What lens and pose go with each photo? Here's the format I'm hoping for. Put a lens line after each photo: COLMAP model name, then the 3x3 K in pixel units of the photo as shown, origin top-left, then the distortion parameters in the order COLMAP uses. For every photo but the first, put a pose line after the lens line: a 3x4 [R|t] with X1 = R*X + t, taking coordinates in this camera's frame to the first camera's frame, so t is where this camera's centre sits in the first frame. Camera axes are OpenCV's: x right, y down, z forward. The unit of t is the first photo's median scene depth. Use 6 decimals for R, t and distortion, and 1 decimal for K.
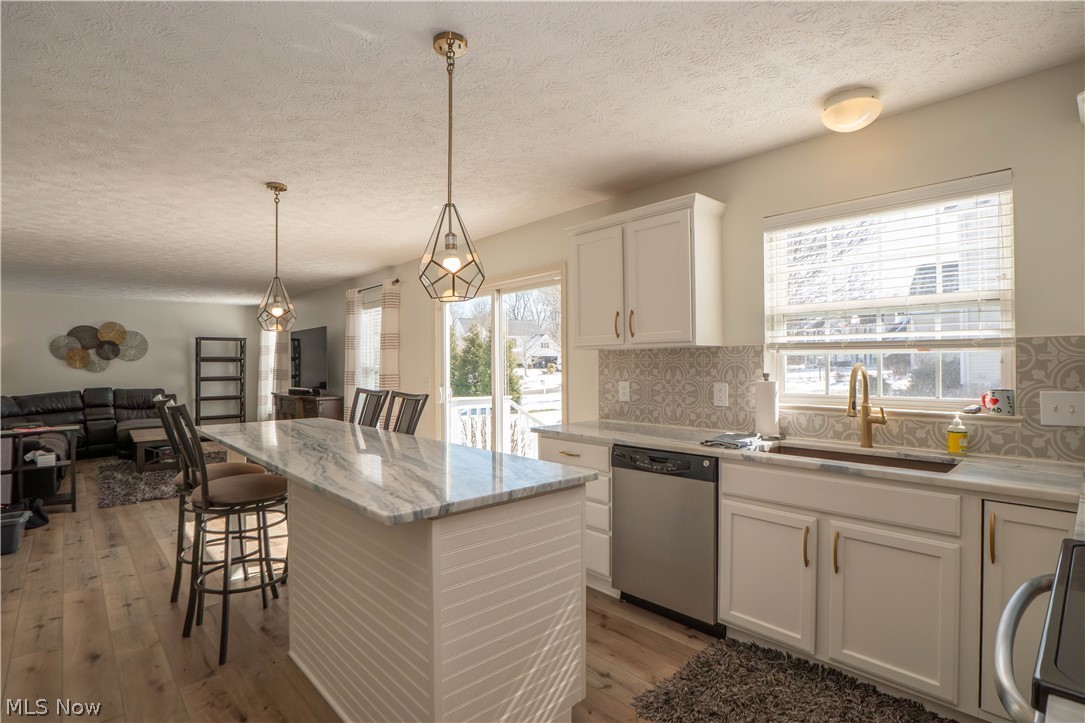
lens RADIAL K [[546.6, 0, 516.5], [0, 546.6, 358.6], [0, 0, 1]] dist [-0.000641, 0.000497]
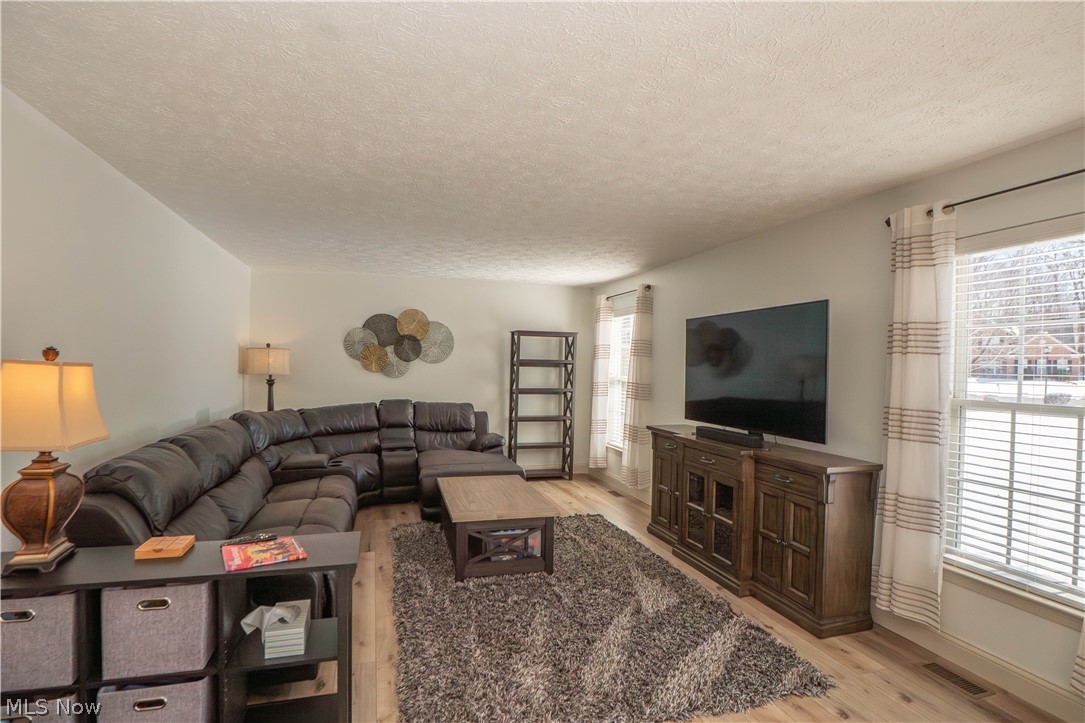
lens RADIAL K [[532.5, 0, 538.2], [0, 532.5, 367.2], [0, 0, 1]] dist [-0.031156, 0.000804]
pose [[0.924115, 0.020559, -0.381560, -0.319066], [-0.019908, 0.999786, 0.005654, 0.002650], [0.381595, 0.002371, 0.924327, 0.414701]]
